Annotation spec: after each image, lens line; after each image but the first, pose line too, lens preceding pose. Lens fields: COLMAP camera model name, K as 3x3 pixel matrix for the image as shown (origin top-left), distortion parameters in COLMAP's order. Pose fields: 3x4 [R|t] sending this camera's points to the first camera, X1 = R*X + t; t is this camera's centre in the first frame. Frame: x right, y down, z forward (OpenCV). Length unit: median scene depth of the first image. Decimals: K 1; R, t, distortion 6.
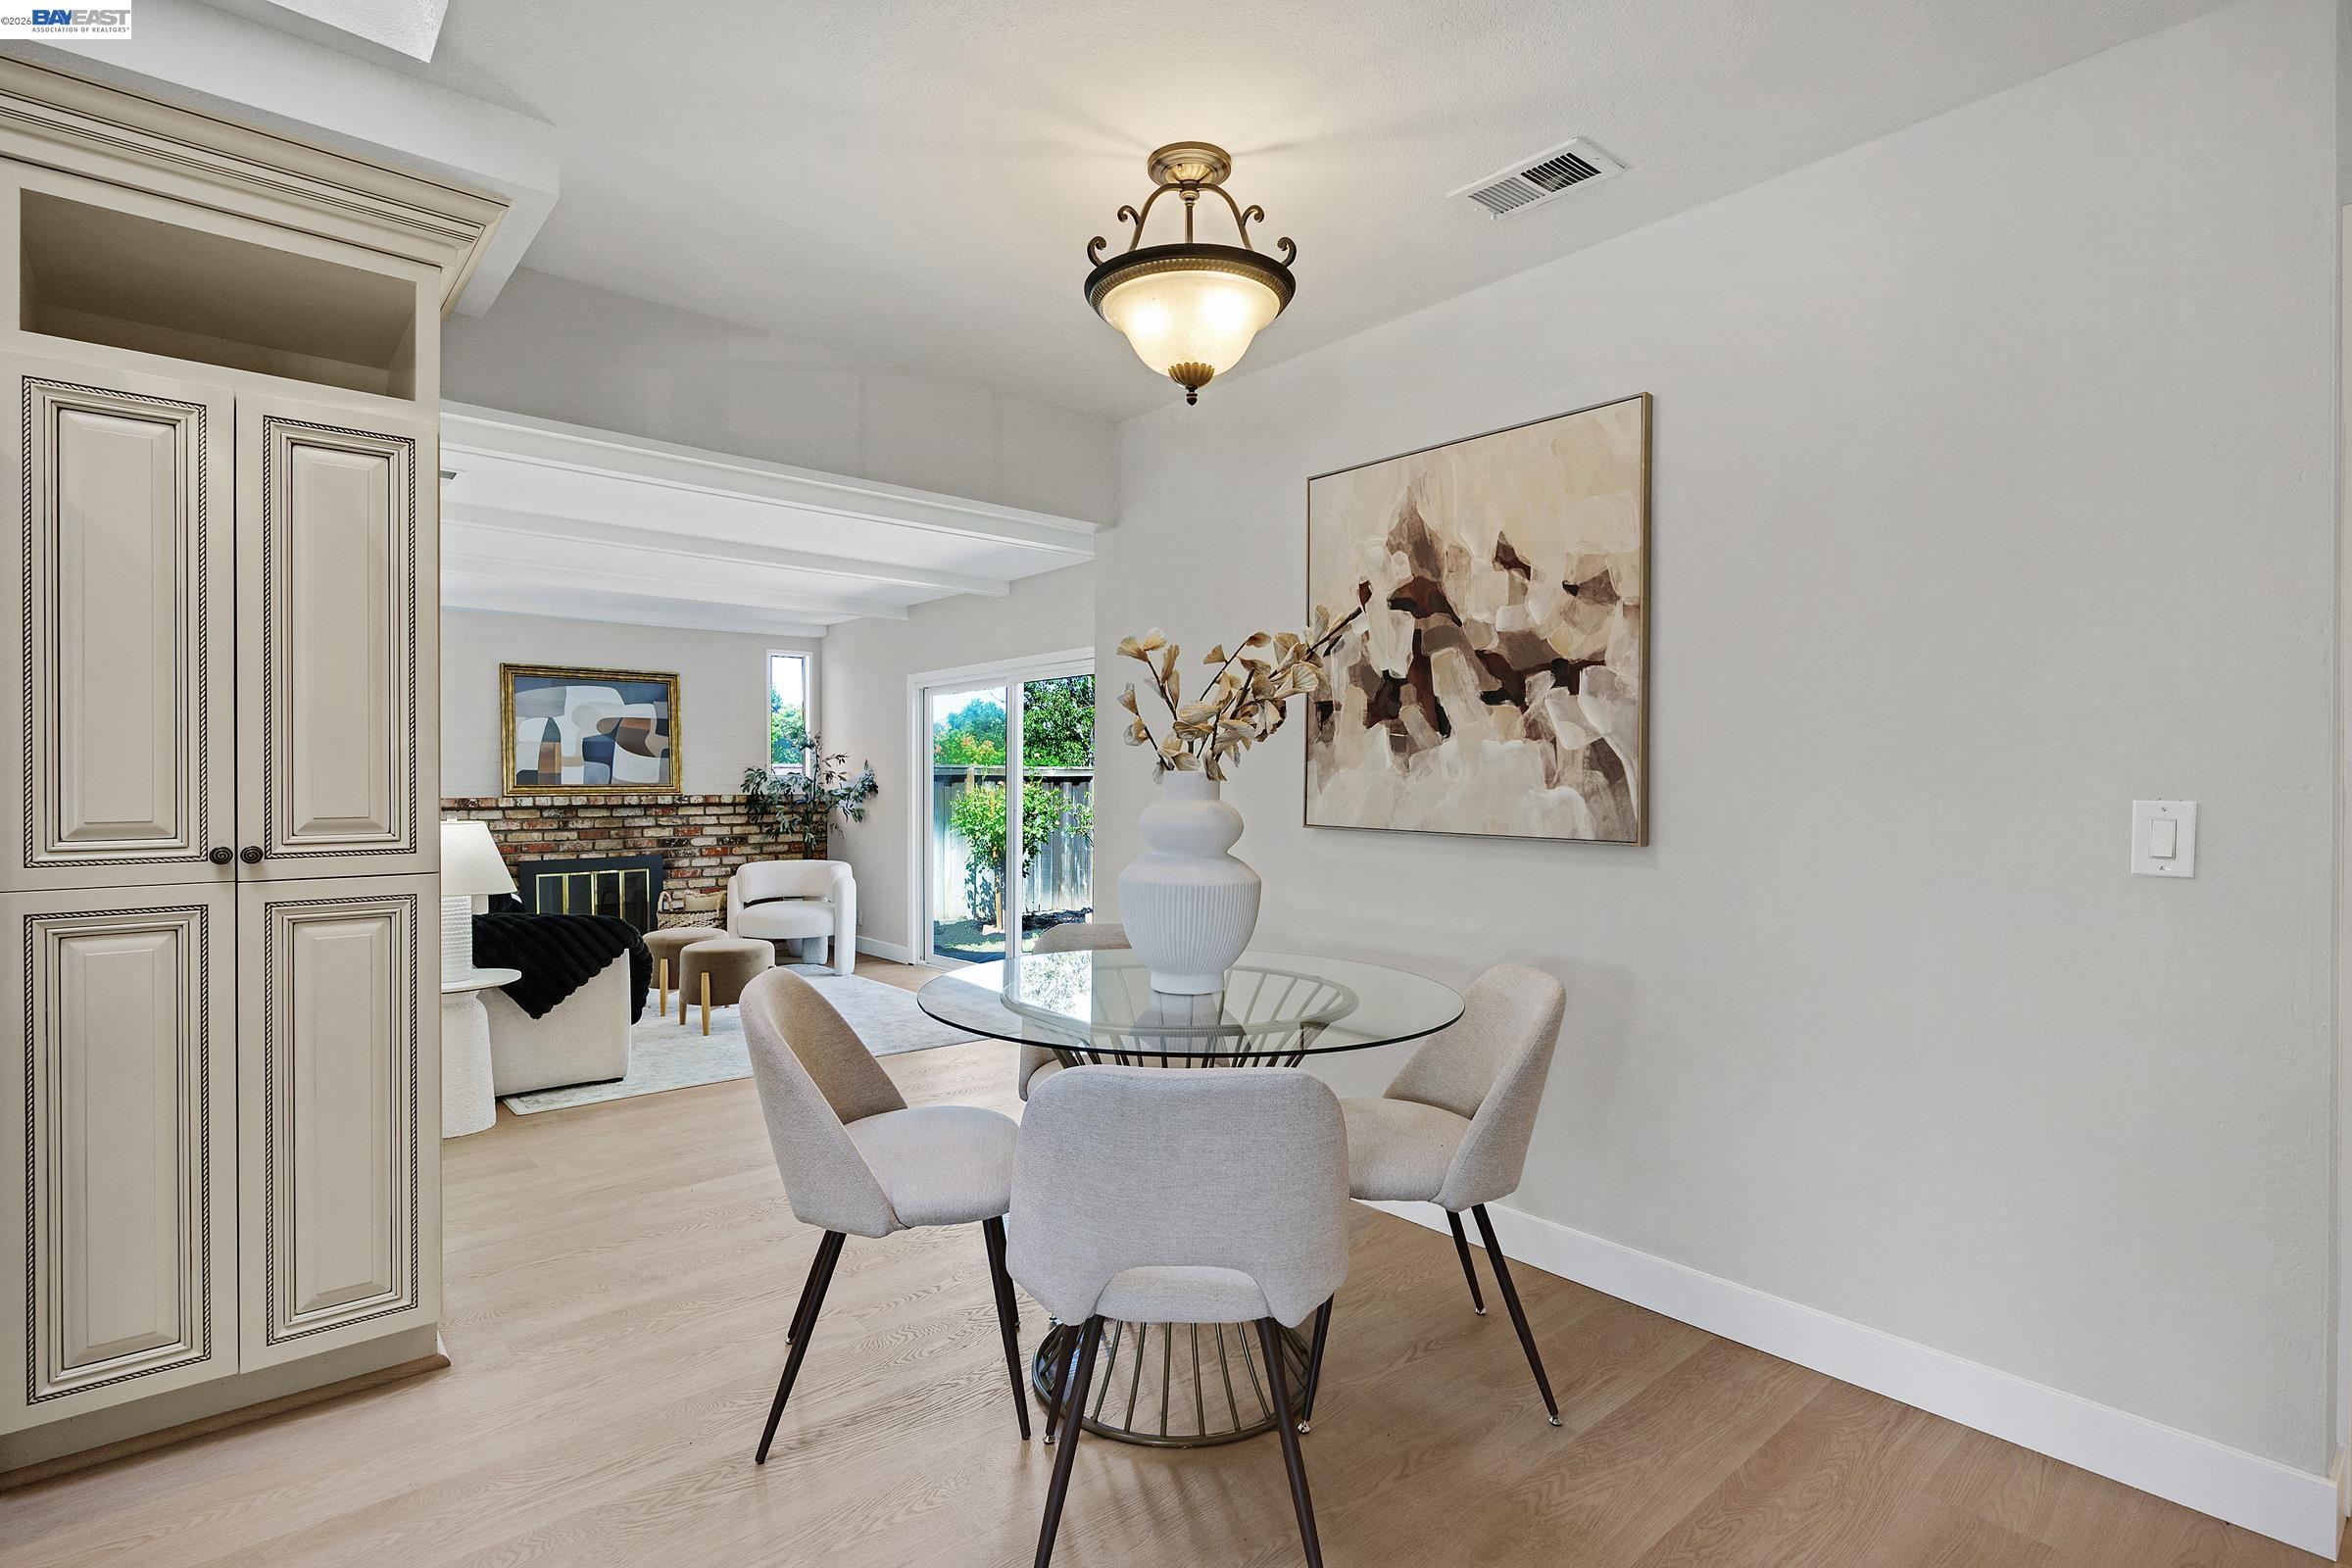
lens RADIAL K [[1146.5, 0, 1177.4], [0, 1146.5, 786.3], [0, 0, 1]] dist [-0.004076, -0.001121]
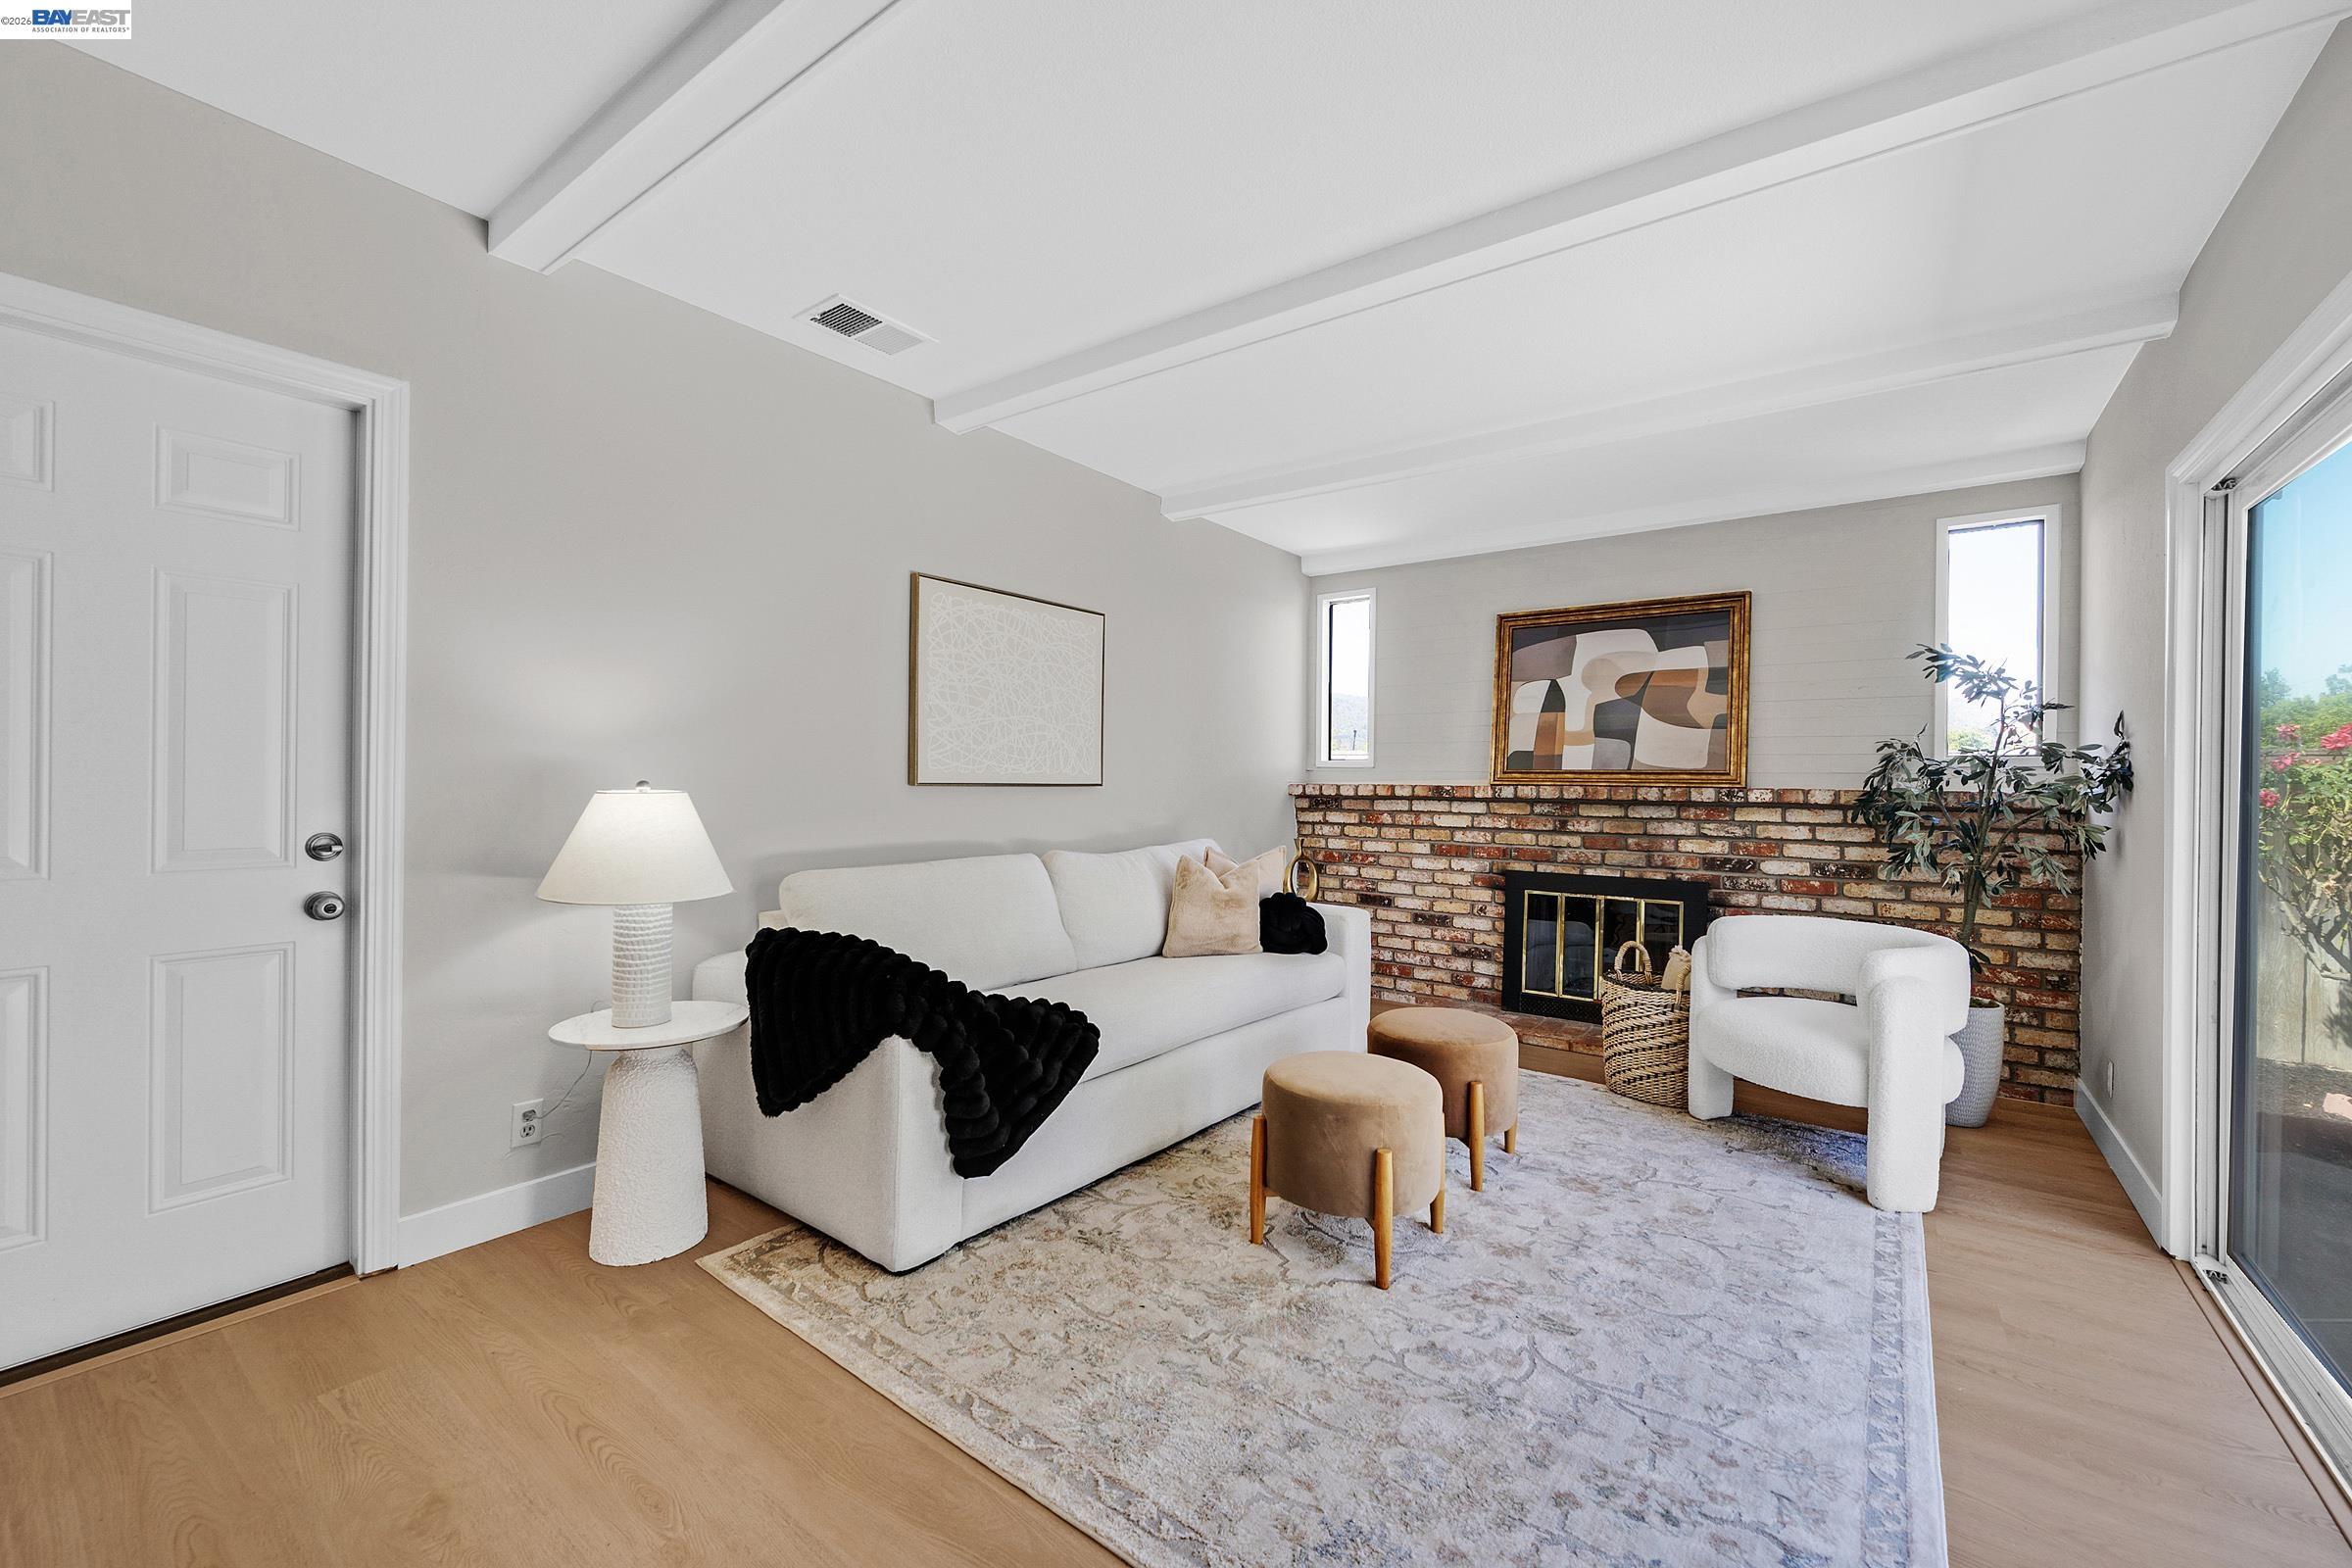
lens RADIAL K [[935.1, 0, 1175.6], [0, 935.1, 775.4], [0, 0, 1]] dist [-0.000554, -0.000633]
pose [[0.216125, -0.002527, -0.976362, -0.010515], [-0.019863, 0.999778, -0.006984, 0.010444], [0.976164, 0.020903, 0.216027, 0.609437]]
